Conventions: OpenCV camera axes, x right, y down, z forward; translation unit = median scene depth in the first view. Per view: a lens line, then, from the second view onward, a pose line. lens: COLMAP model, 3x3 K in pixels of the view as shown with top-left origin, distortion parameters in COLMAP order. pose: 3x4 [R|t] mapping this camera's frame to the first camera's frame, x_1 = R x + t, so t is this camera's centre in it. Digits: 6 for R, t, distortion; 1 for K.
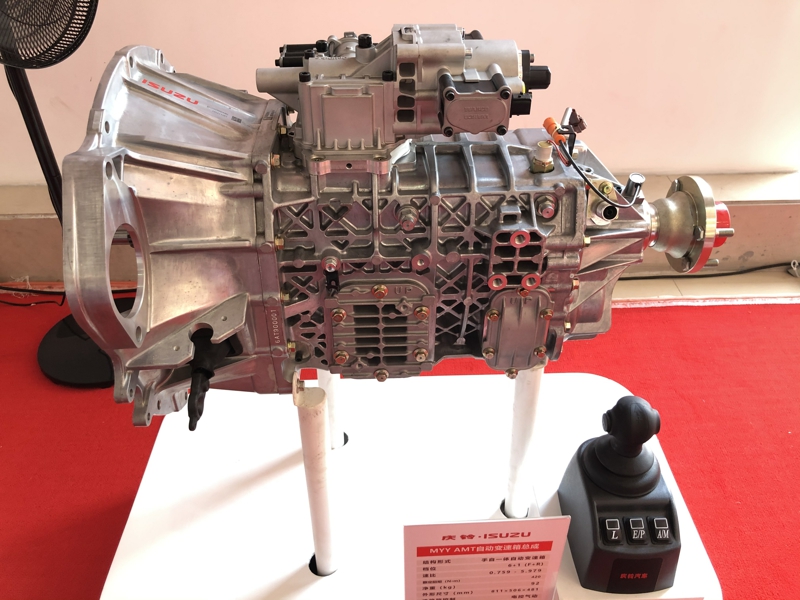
lens RADIAL K [[655.8, 0, 397.2], [0, 655.8, 301.3], [0, 0, 1]] dist [0.012532, 0.005940]
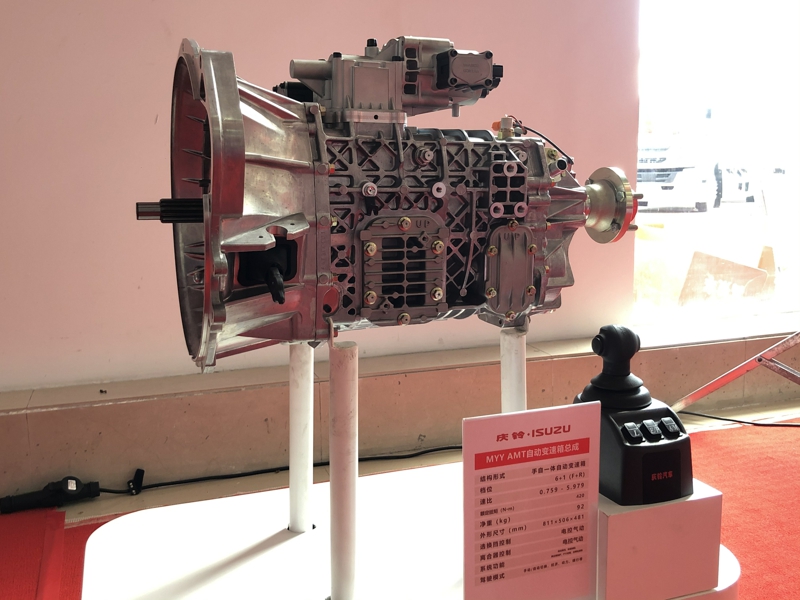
lens RADIAL K [[799.3, 0, 401.8], [0, 799.3, 300.0], [0, 0, 1]] dist [0.058338, -0.011437]
pose [[0.949032, -0.047764, 0.311539, -0.464934], [0.186293, 0.882312, -0.432227, 0.694278], [-0.254230, 0.468235, 0.846241, -0.143624]]
